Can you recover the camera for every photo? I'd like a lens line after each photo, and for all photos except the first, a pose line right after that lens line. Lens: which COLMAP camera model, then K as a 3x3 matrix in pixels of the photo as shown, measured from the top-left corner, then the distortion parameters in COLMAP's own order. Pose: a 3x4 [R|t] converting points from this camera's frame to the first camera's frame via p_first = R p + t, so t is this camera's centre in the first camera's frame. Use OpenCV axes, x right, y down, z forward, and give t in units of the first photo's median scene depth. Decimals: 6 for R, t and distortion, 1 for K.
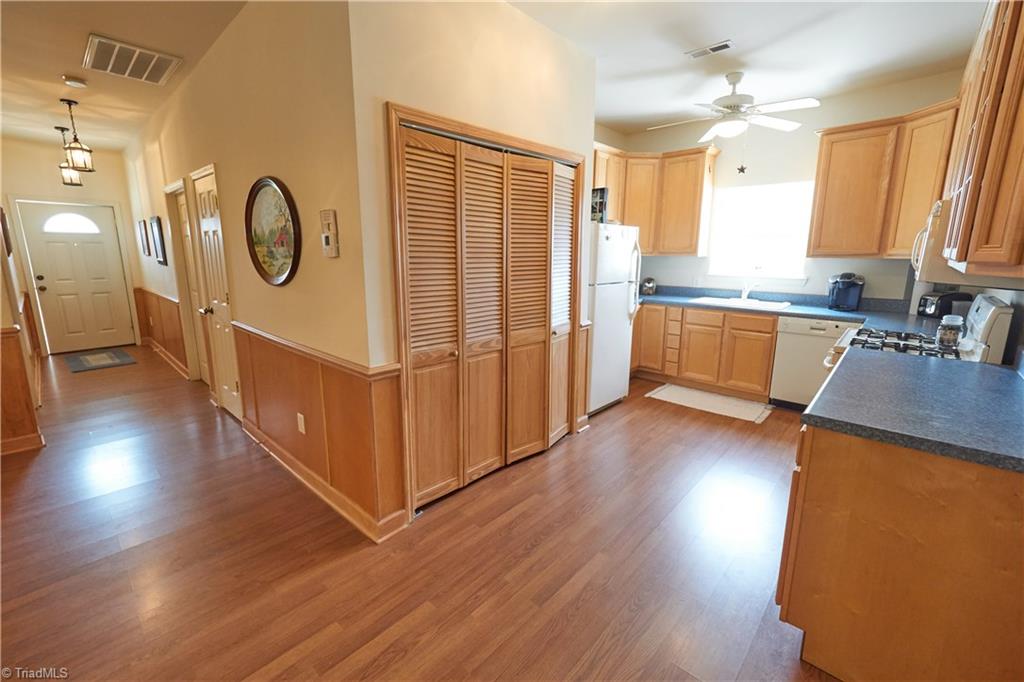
lens RADIAL K [[432.4, 0, 502.8], [0, 432.4, 341.6], [0, 0, 1]] dist [0.001176, -0.000519]
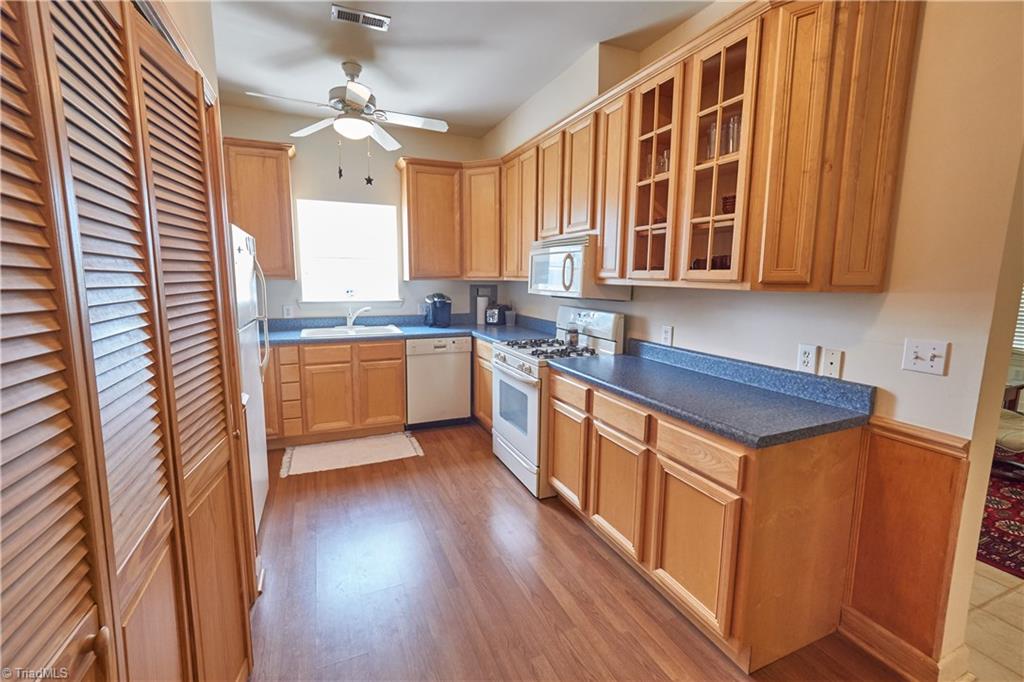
lens RADIAL K [[432.4, 0, 507.5], [0, 432.4, 334.4], [0, 0, 1]] dist [0.001176, -0.000519]
pose [[0.415680, -0.120095, 0.901547, -0.134690], [0.183813, 0.981882, 0.046045, -0.071610], [-0.890743, 0.146576, 0.430224, 0.369676]]
